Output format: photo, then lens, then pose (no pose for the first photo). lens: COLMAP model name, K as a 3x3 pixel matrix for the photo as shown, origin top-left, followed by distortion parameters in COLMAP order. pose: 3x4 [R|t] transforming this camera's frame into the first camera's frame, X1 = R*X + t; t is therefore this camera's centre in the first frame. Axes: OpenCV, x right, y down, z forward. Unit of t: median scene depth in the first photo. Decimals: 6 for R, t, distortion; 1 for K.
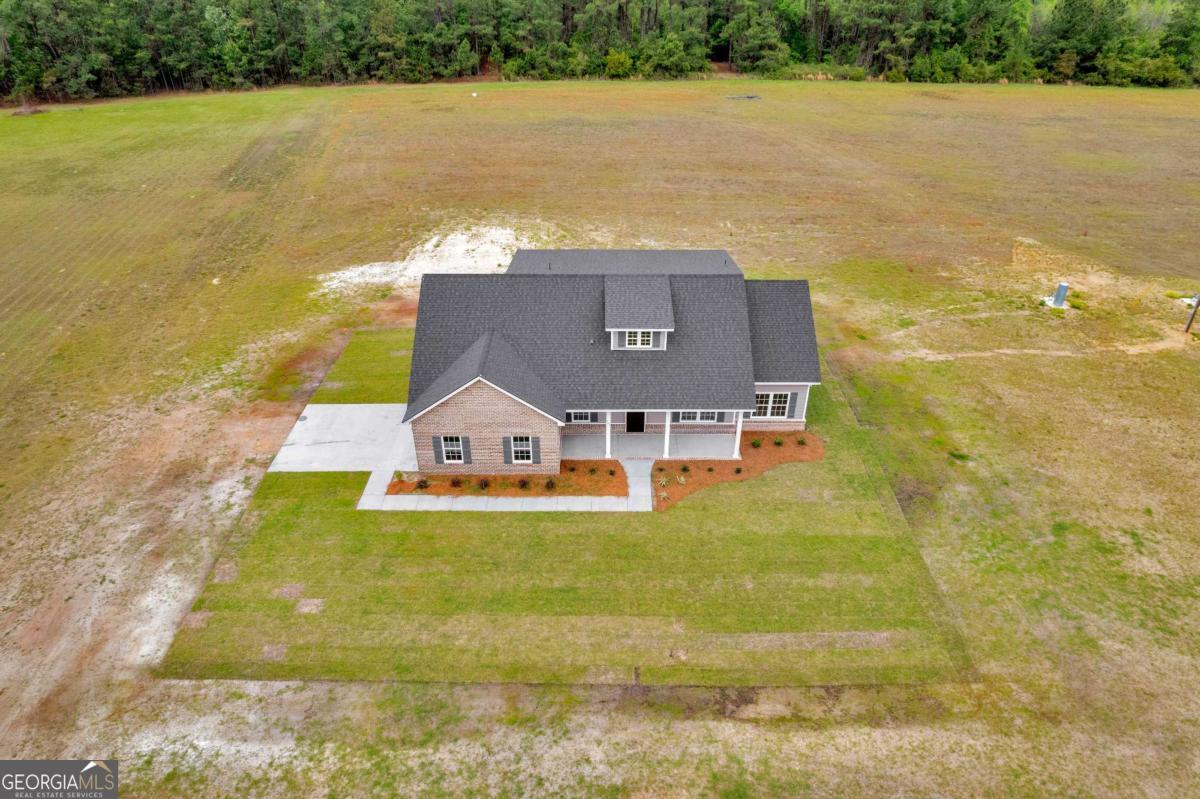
lens RADIAL K [[776.6, 0, 598.5], [0, 776.6, 403.6], [0, 0, 1]] dist [-0.088380, 0.082904]
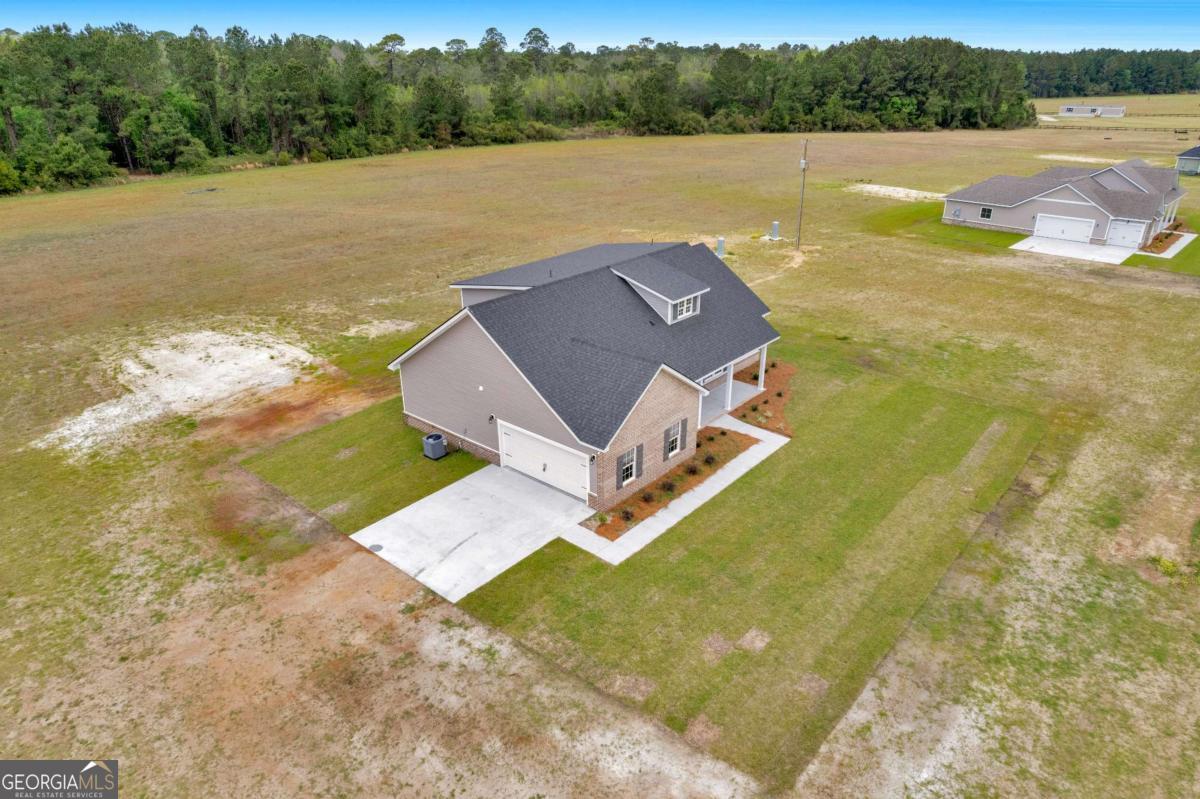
lens RADIAL K [[776.6, 0, 598.5], [0, 776.6, 403.6], [0, 0, 1]] dist [-0.088380, 0.082904]
pose [[0.645563, -0.314698, 0.695855, -0.734815], [0.400283, 0.915399, 0.042634, -0.052418], [-0.650402, 0.251016, 0.716916, 0.342694]]
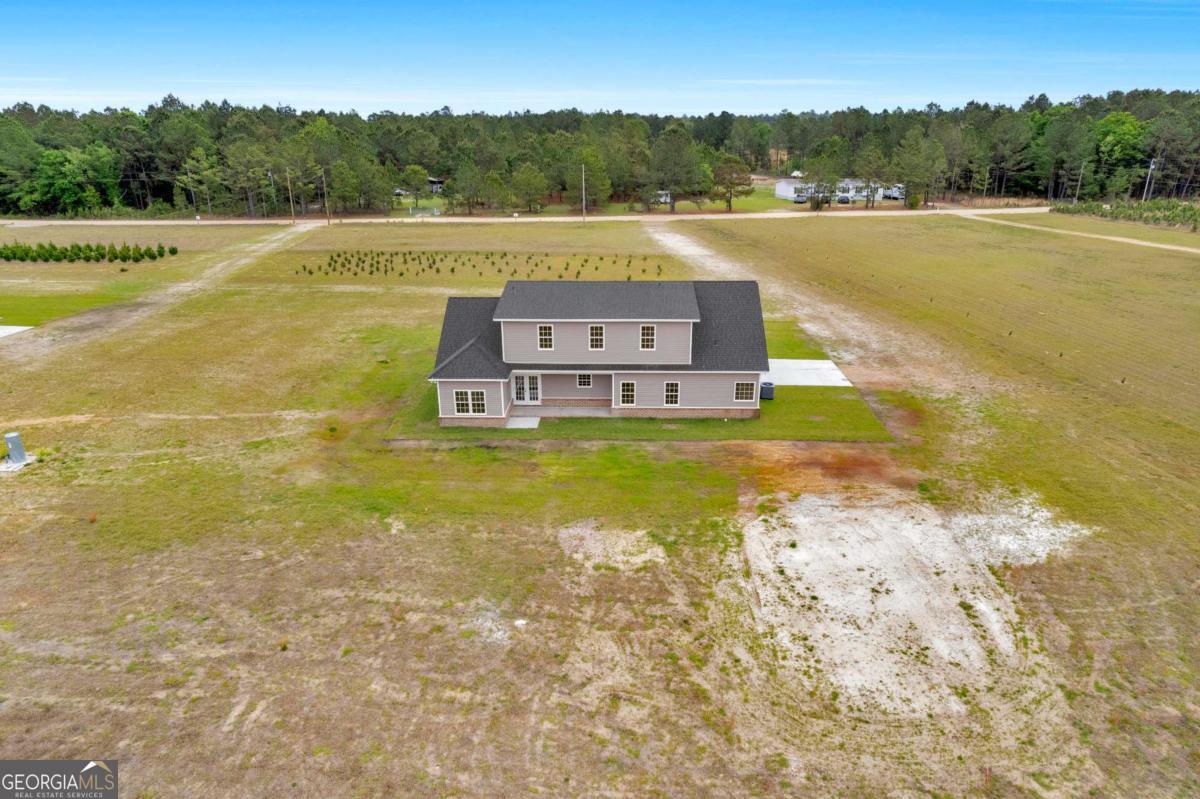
lens RADIAL K [[776.6, 0, 598.5], [0, 776.6, 403.6], [0, 0, 1]] dist [-0.088380, 0.082904]
pose [[-0.999287, -0.008487, 0.036801, -0.014584], [0.023510, 0.622820, 0.782012, -1.038350], [-0.029557, 0.782319, -0.622176, 1.946766]]
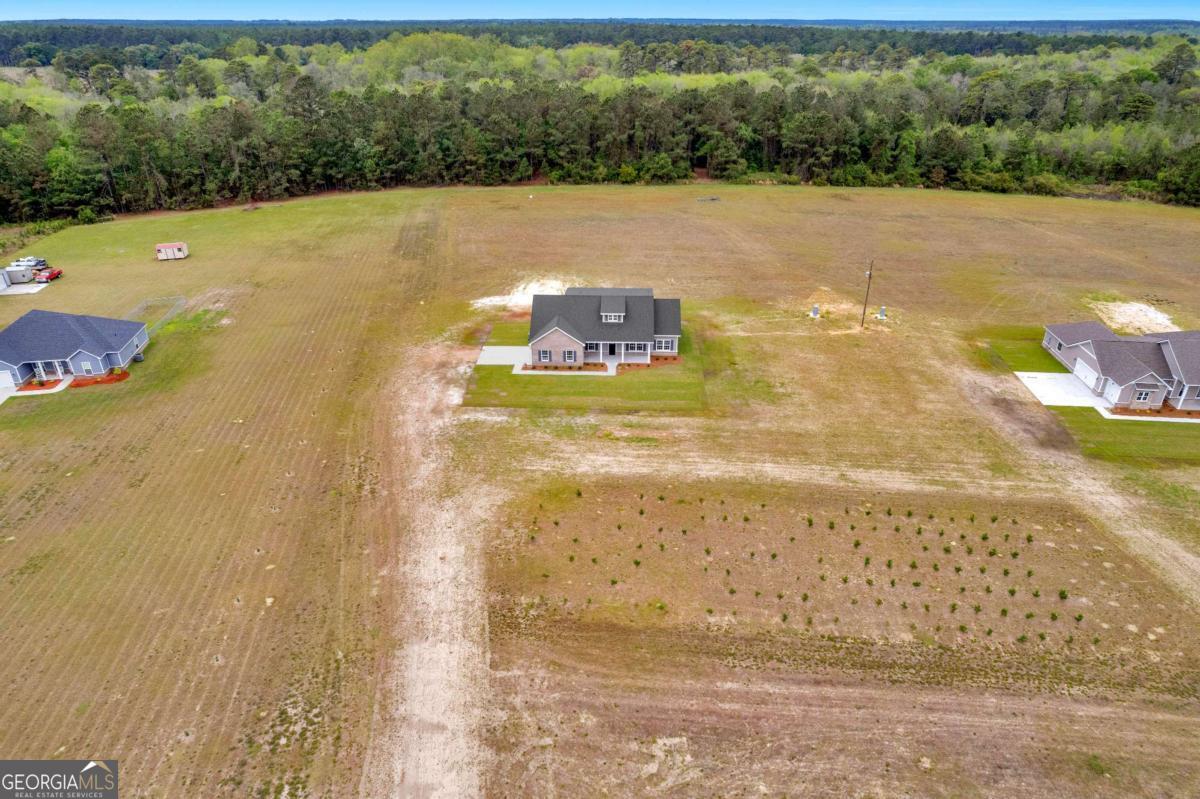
lens RADIAL K [[776.6, 0, 598.5], [0, 776.6, 403.6], [0, 0, 1]] dist [-0.088380, 0.082904]
pose [[0.999388, 0.013852, -0.032112, 0.088818], [-0.016326, 0.996812, -0.078094, 0.411382], [0.030927, 0.078570, 0.996429, -1.627781]]
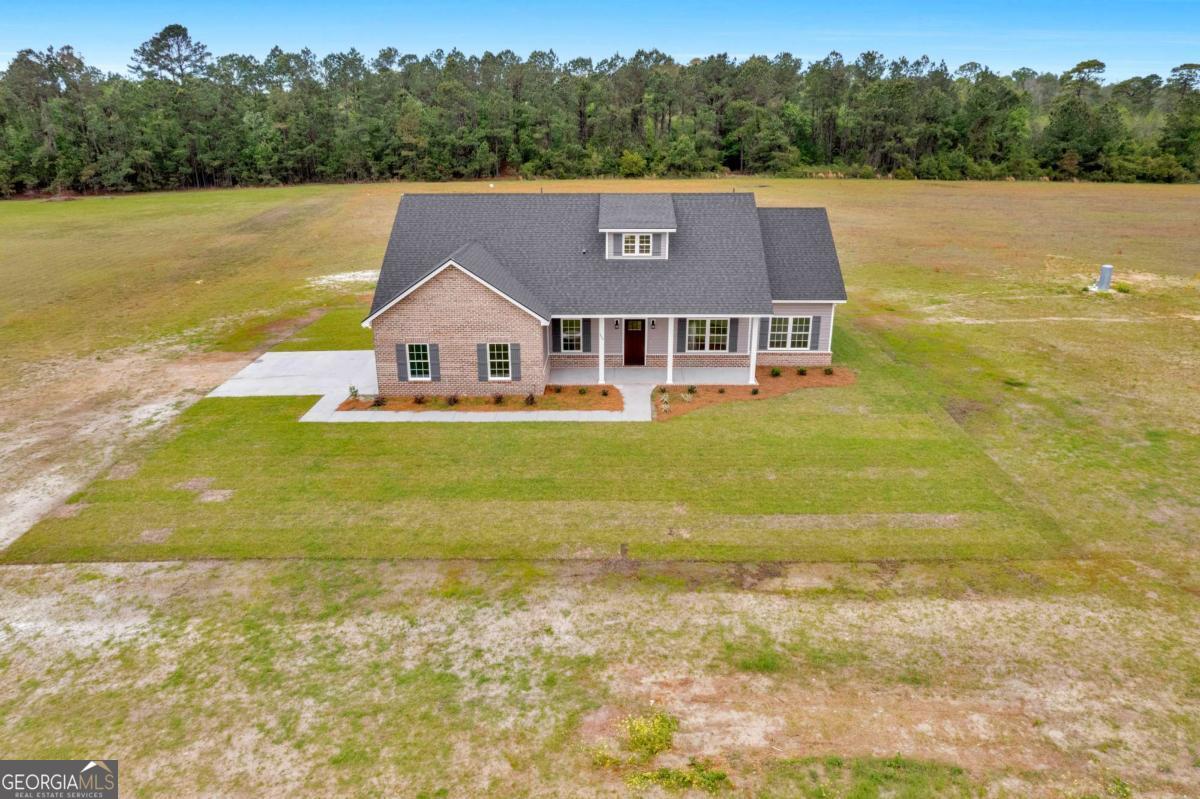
lens RADIAL K [[780.9, 0, 601.3], [0, 780.9, 387.3], [0, 0, 1]] dist [-0.093767, 0.085595]
pose [[0.999714, 0.000436, -0.023895, 0.031588], [-0.005335, 0.978675, -0.205343, 0.241359], [0.023296, 0.205412, 0.978398, 0.155811]]
